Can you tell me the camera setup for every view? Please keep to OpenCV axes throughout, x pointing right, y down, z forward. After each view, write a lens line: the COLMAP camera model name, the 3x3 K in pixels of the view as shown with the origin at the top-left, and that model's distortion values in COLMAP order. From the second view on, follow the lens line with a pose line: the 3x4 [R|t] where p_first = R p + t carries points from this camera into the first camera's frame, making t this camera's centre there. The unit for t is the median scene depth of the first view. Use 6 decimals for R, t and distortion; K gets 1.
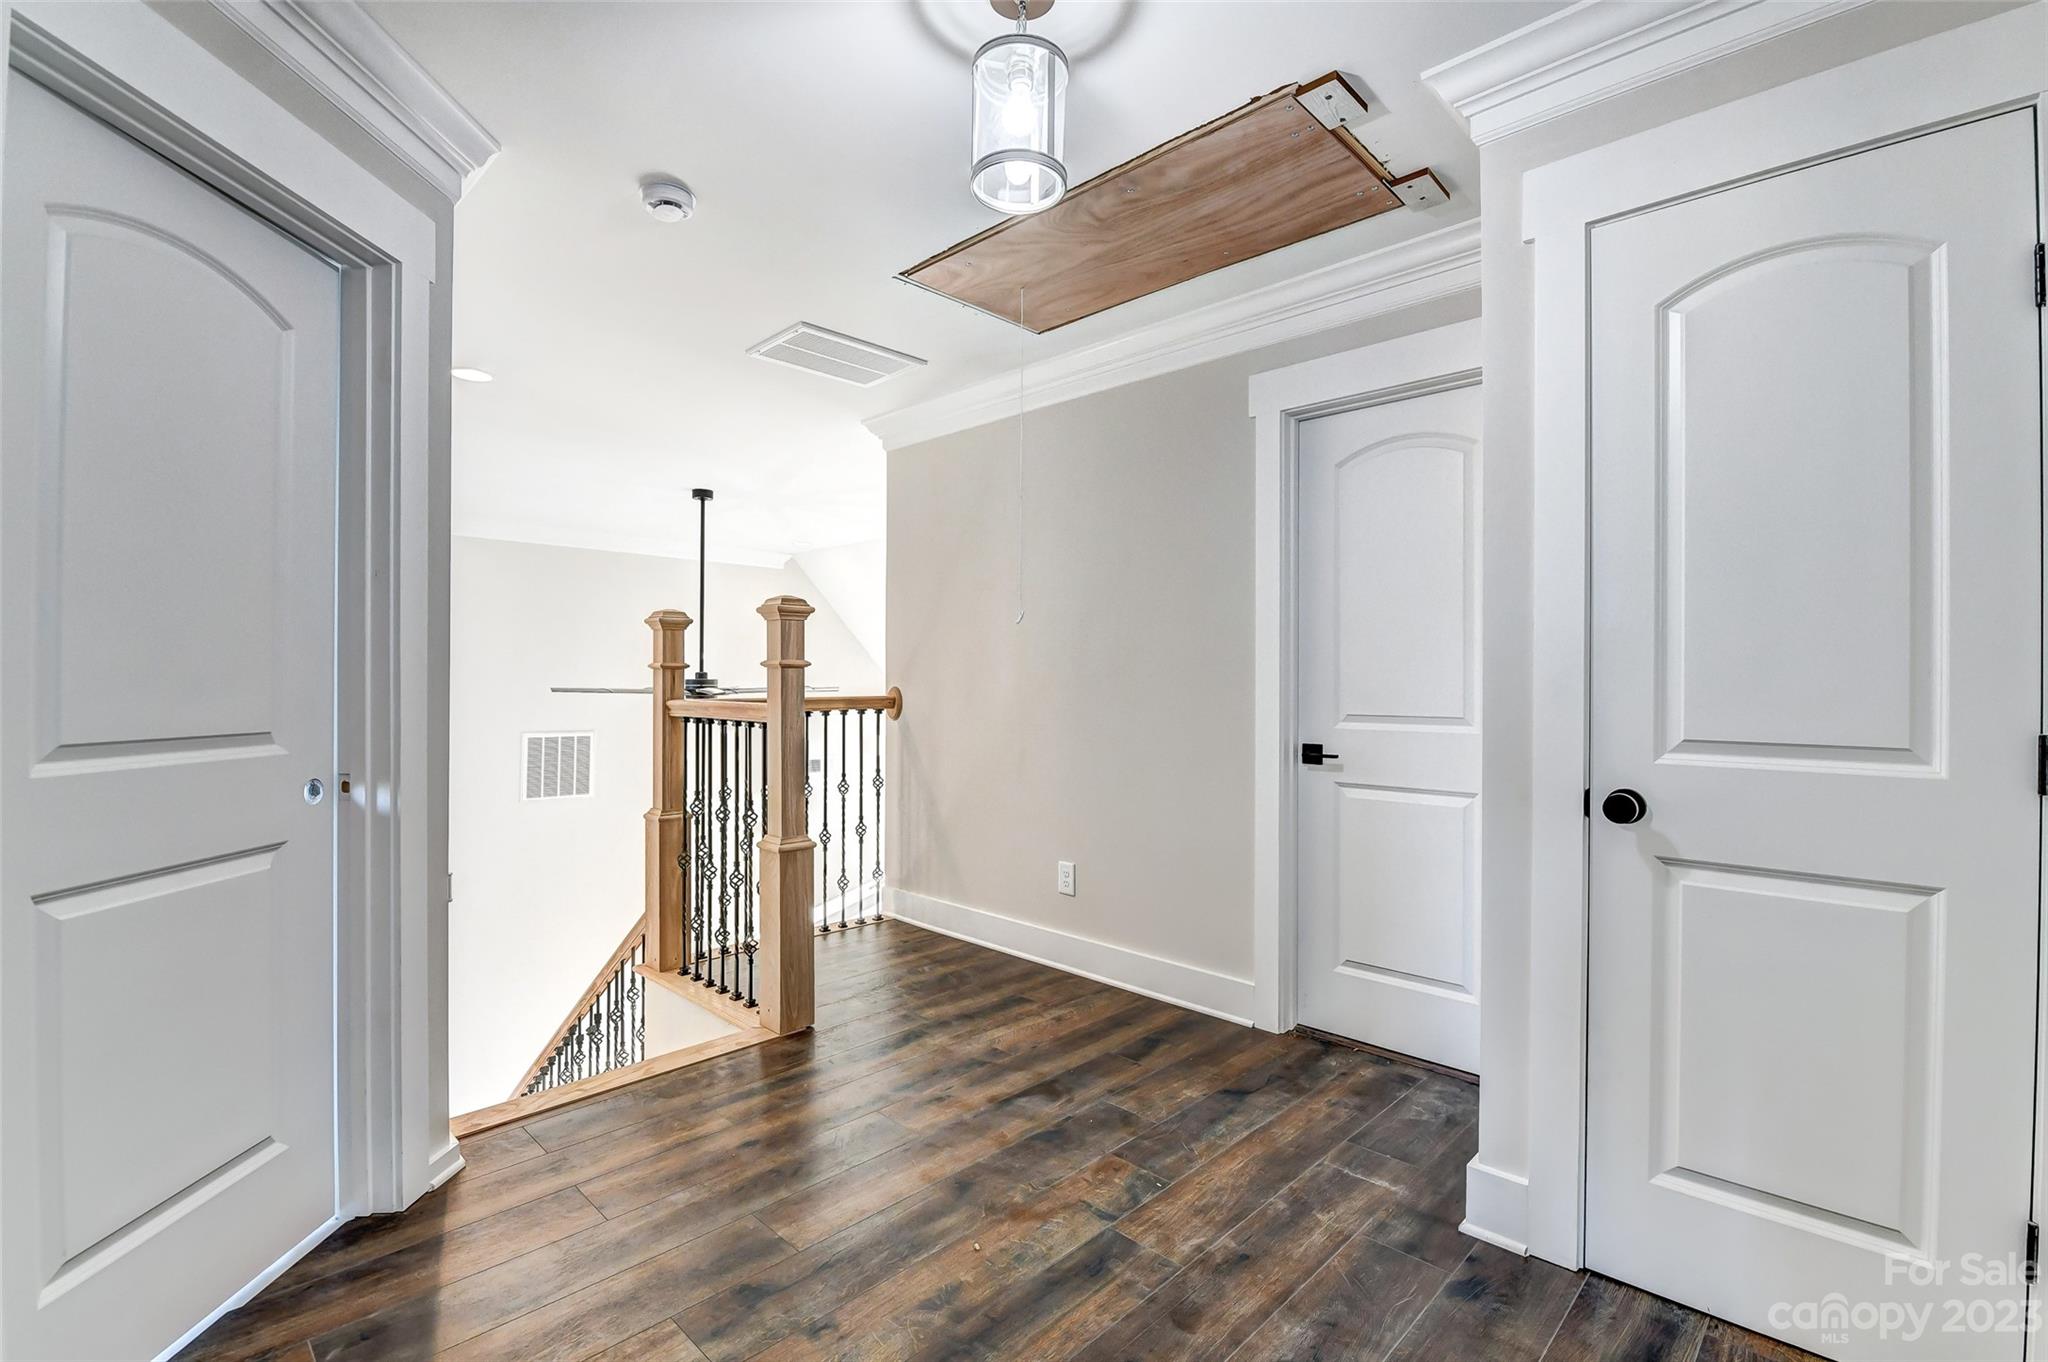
lens RADIAL K [[905.3, 0, 1036.3], [0, 905.3, 679.3], [0, 0, 1]] dist [-0.013893, -0.000264]
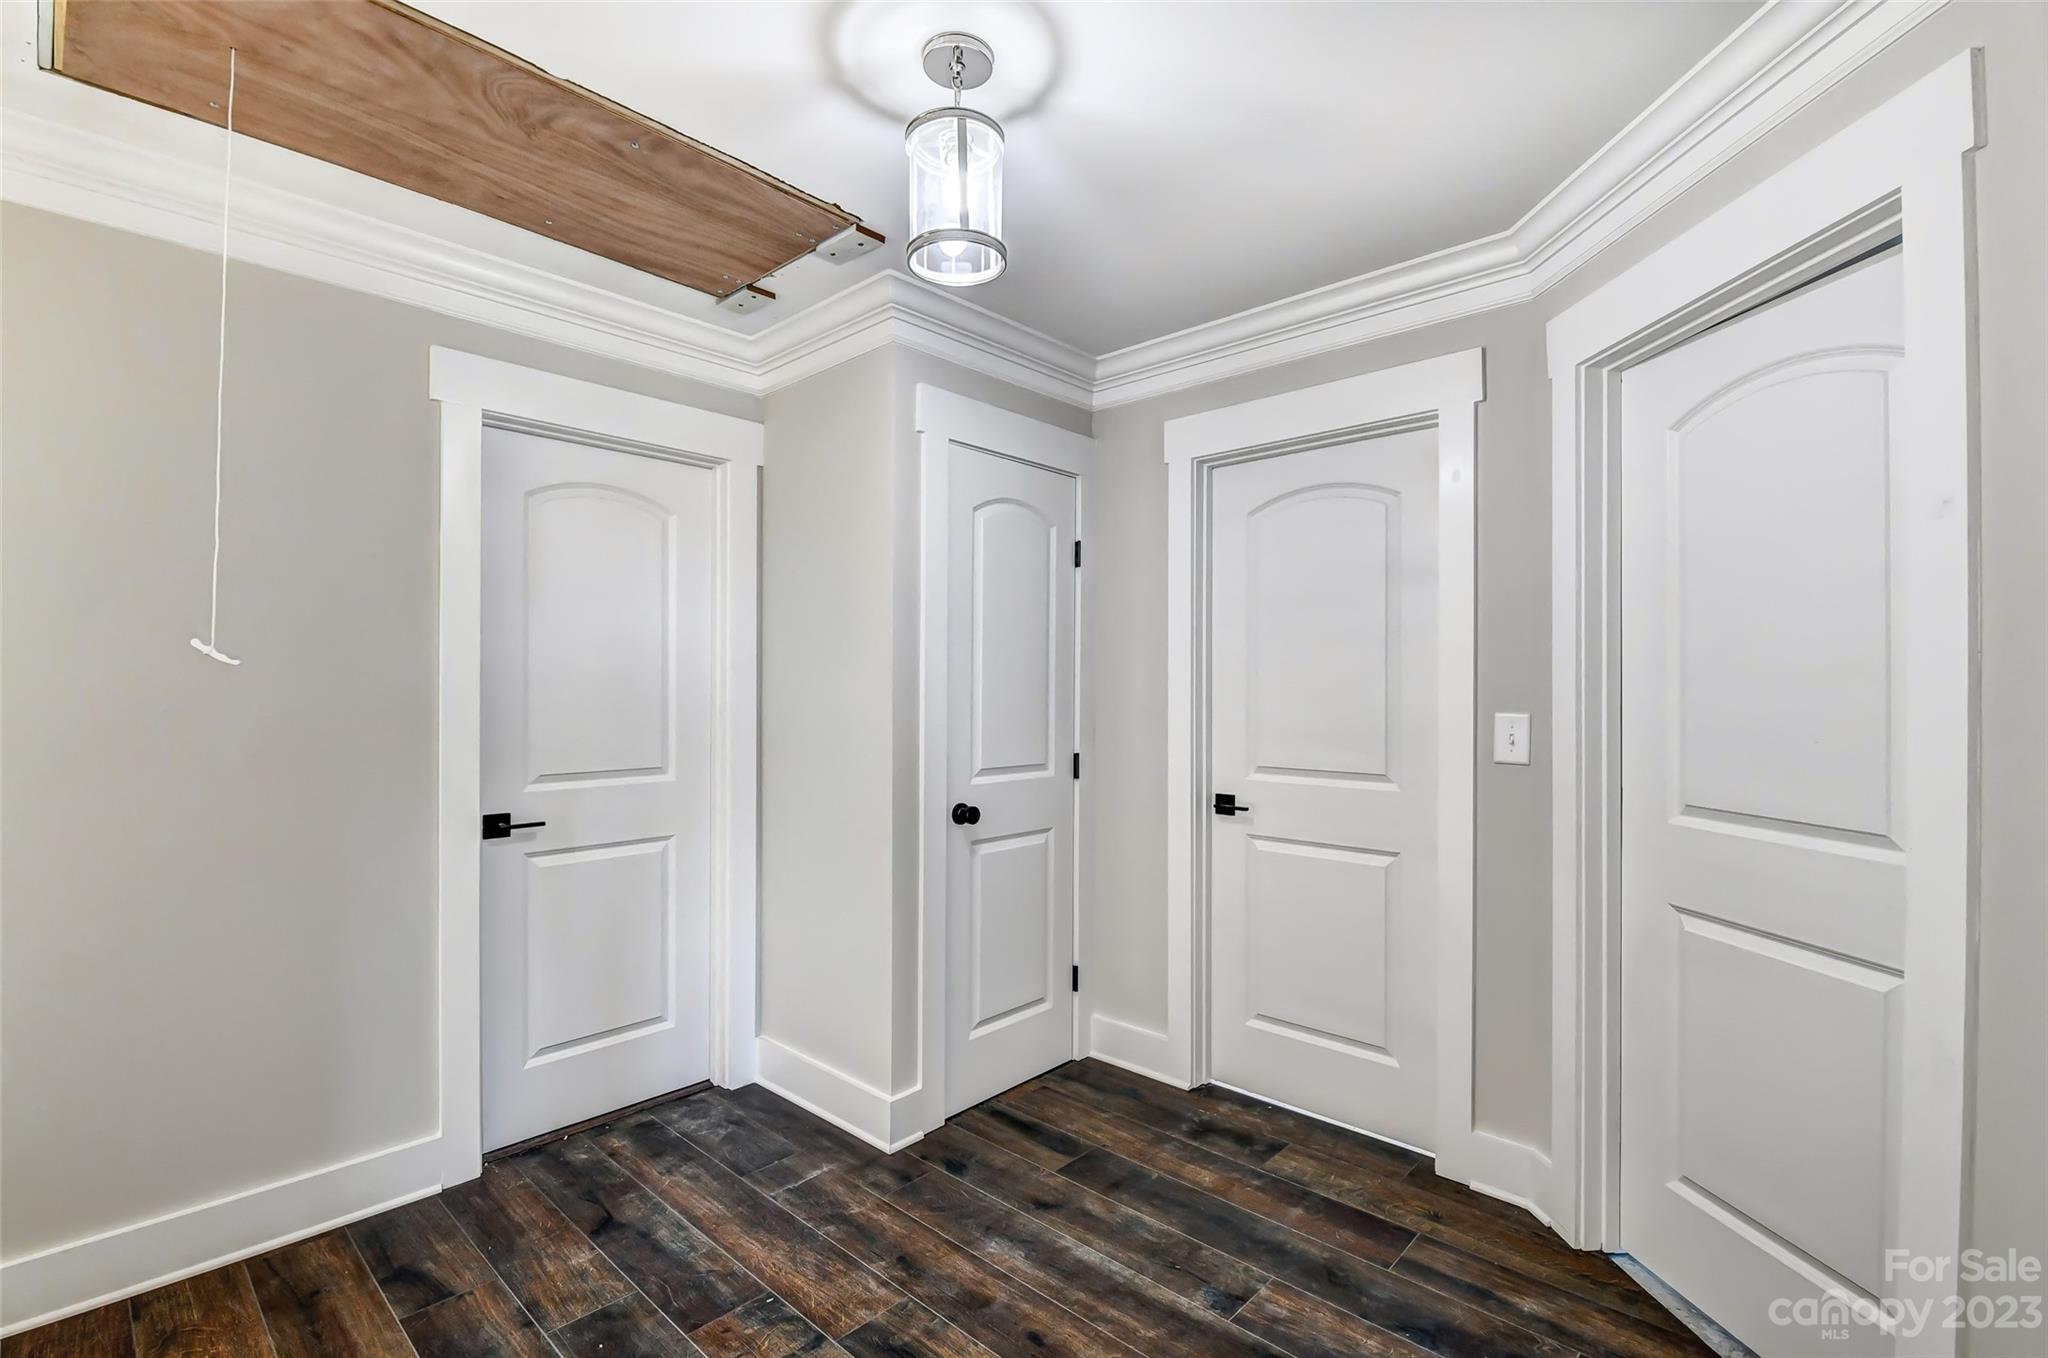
lens RADIAL K [[905.3, 0, 1035.3], [0, 905.3, 685.6], [0, 0, 1]] dist [-0.013893, -0.000264]
pose [[-0.020338, 0.002171, 0.999791, -0.743733], [-0.001341, 0.999997, -0.002198, -0.064042], [-0.999792, -0.001386, -0.020335, 0.701134]]
